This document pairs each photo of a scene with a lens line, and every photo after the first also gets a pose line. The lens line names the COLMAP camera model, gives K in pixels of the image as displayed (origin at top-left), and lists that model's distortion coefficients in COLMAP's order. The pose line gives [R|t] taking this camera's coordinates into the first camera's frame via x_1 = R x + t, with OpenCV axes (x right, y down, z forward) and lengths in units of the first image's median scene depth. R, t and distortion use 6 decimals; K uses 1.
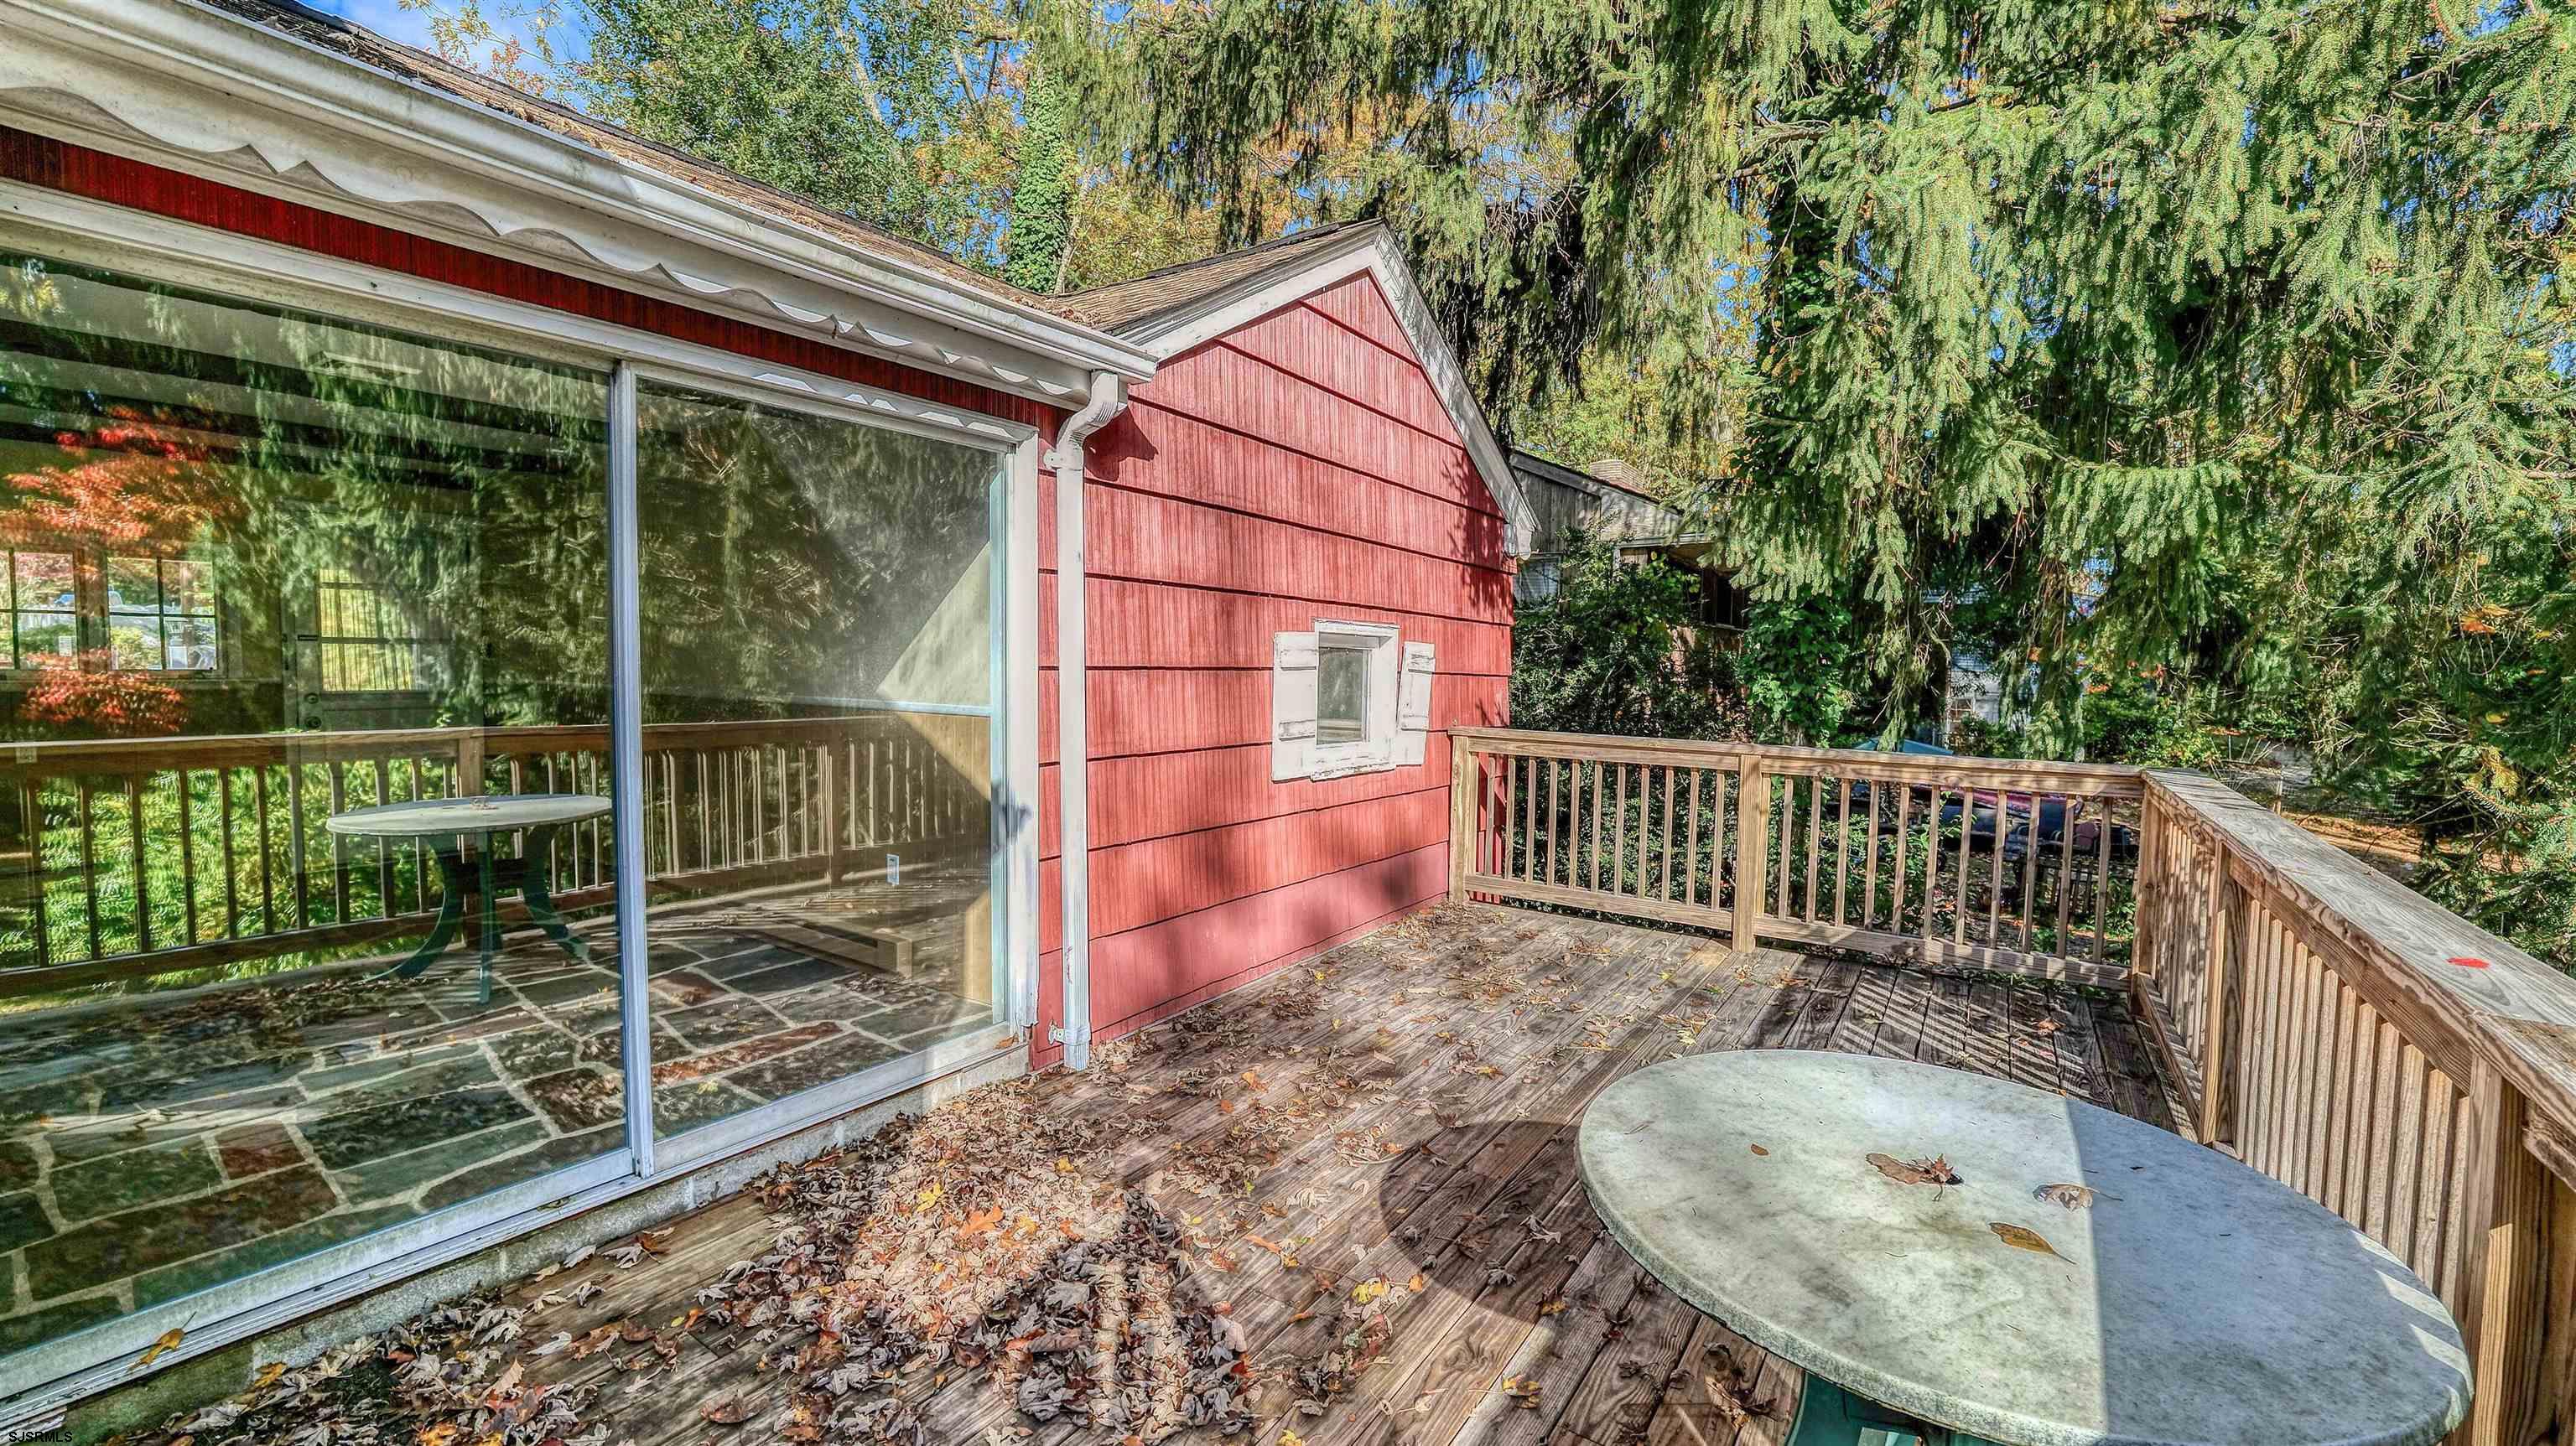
lens RADIAL K [[1059.1, 0, 1284.7], [0, 1059.1, 730.3], [0, 0, 1]] dist [-0.000881, 0.000021]
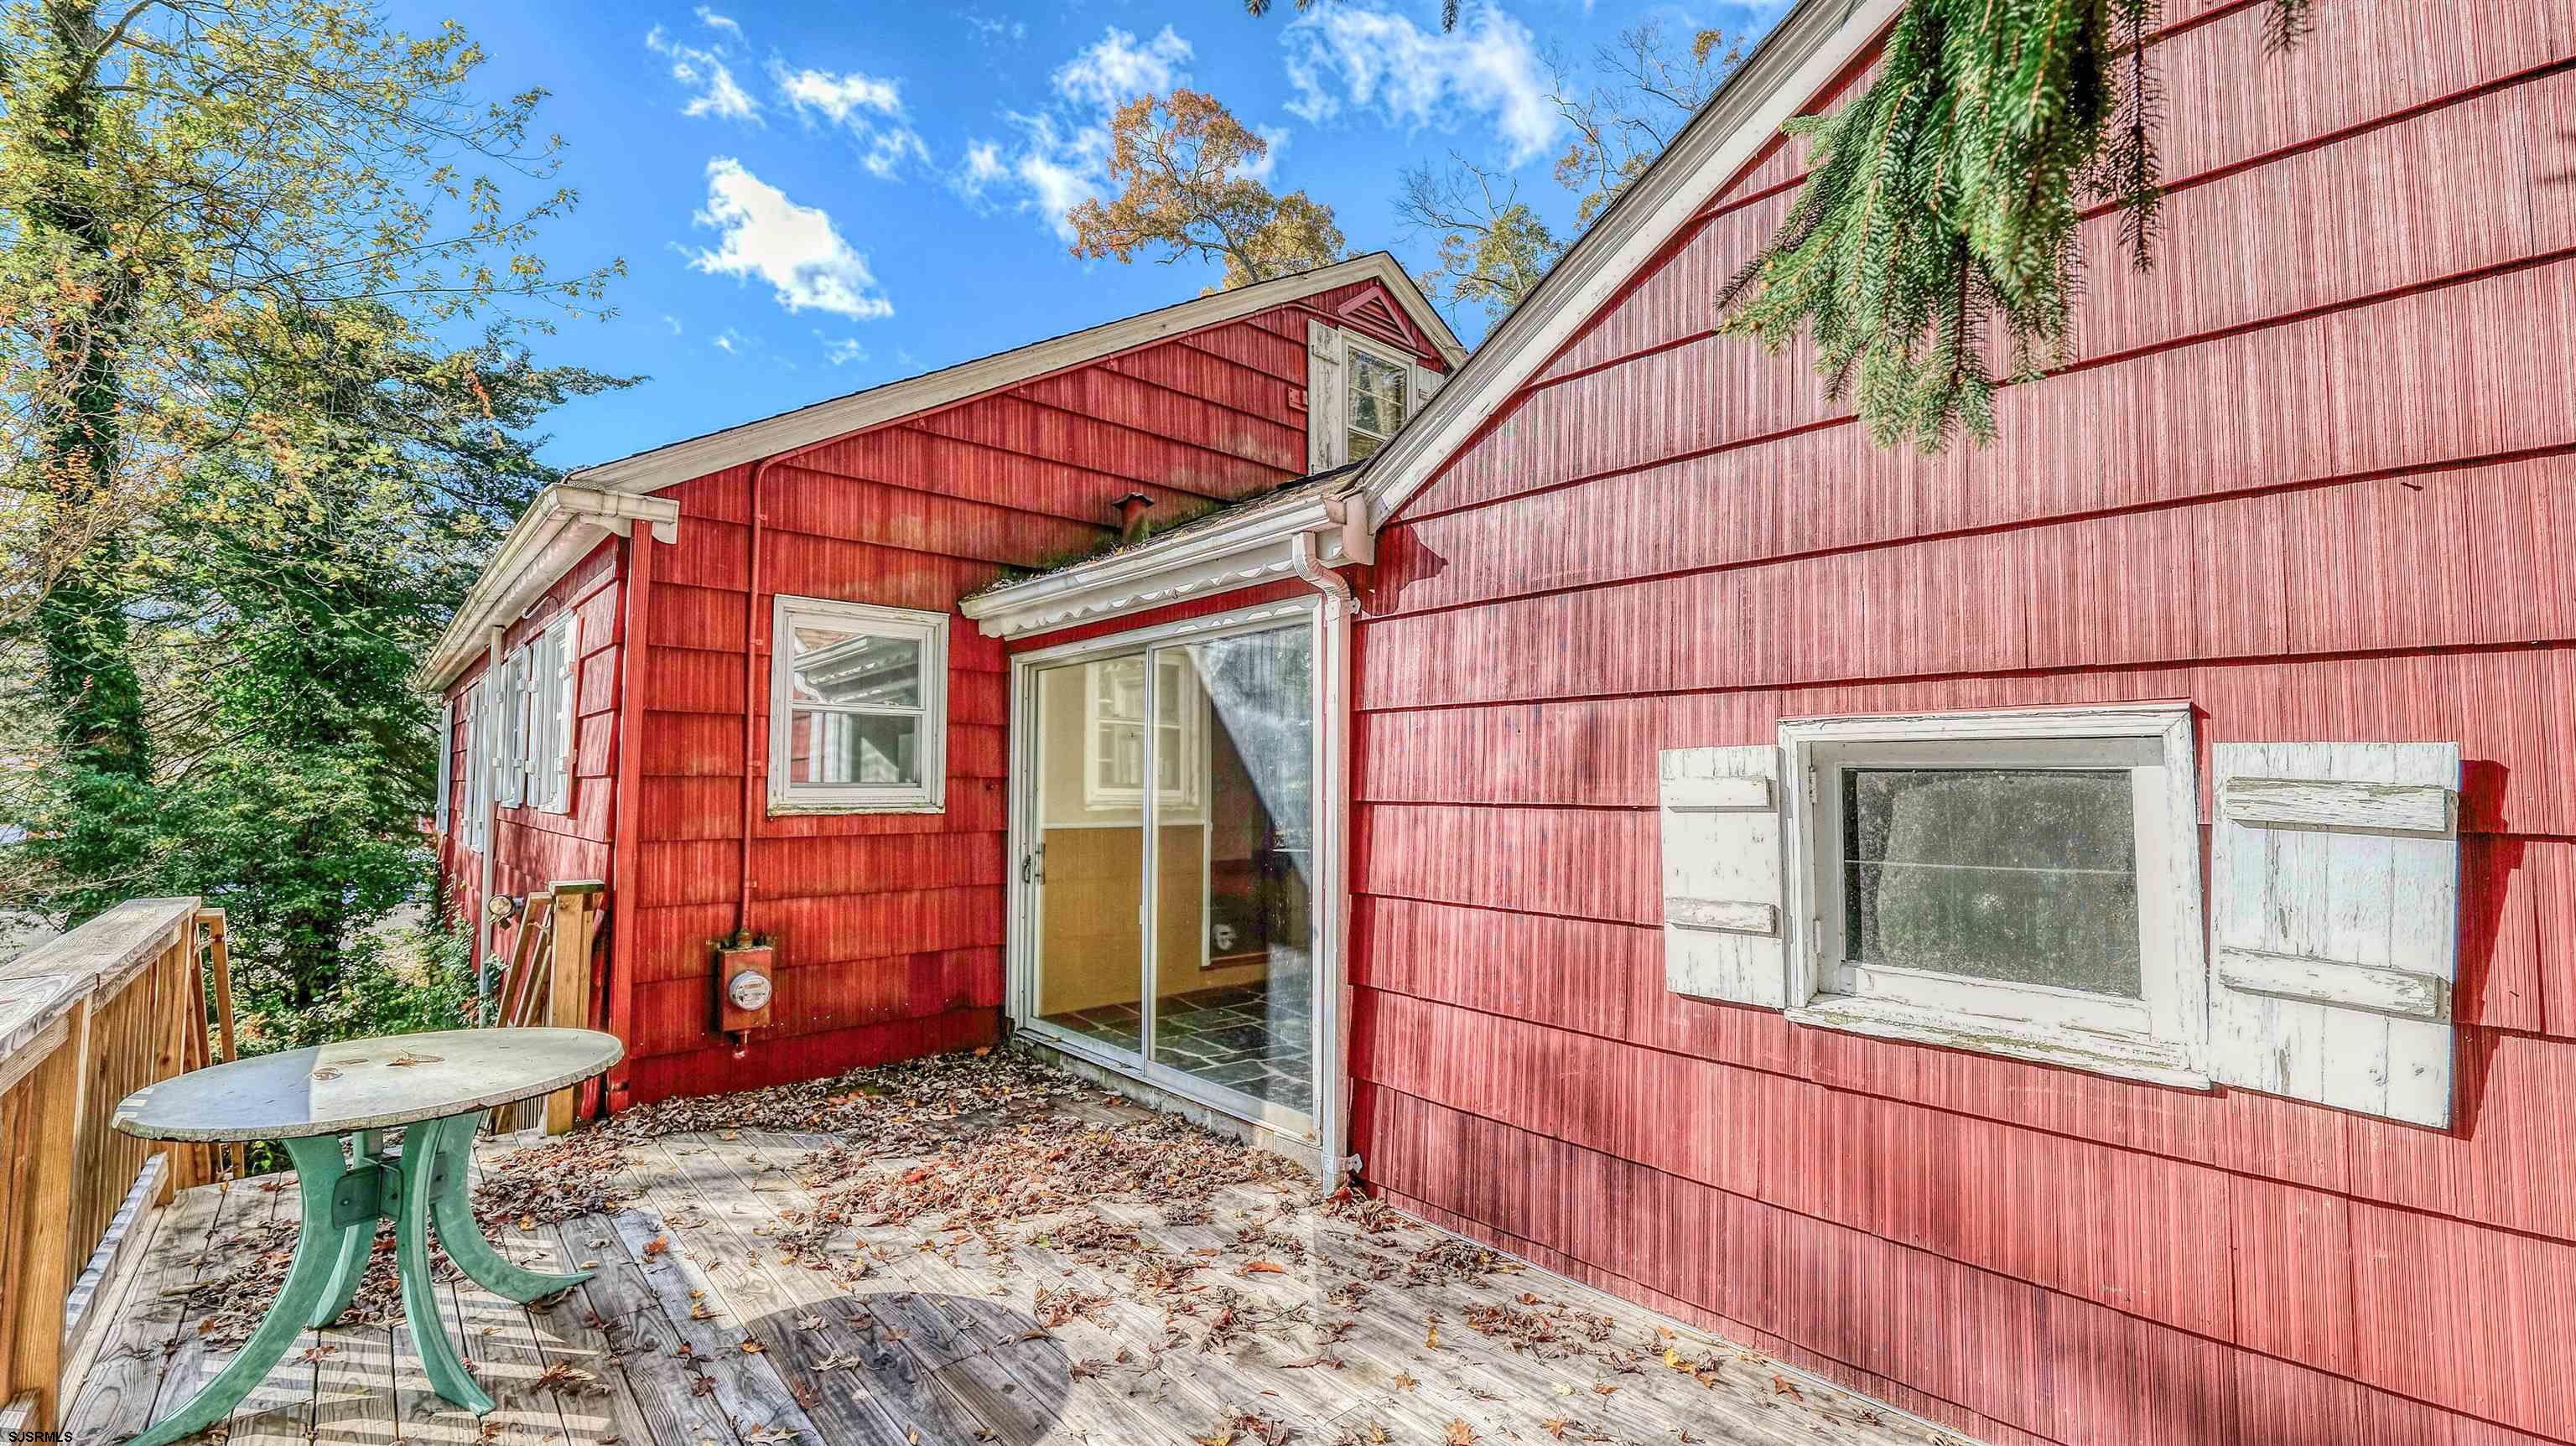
lens RADIAL K [[1059.1, 0, 1284.6], [0, 1059.1, 729.9], [0, 0, 1]] dist [-0.000881, 0.000021]
pose [[-0.242982, -0.077496, -0.966930, 1.161996], [-0.077712, 0.995155, -0.060229, -0.087454], [0.966913, 0.060508, -0.247827, 1.638127]]
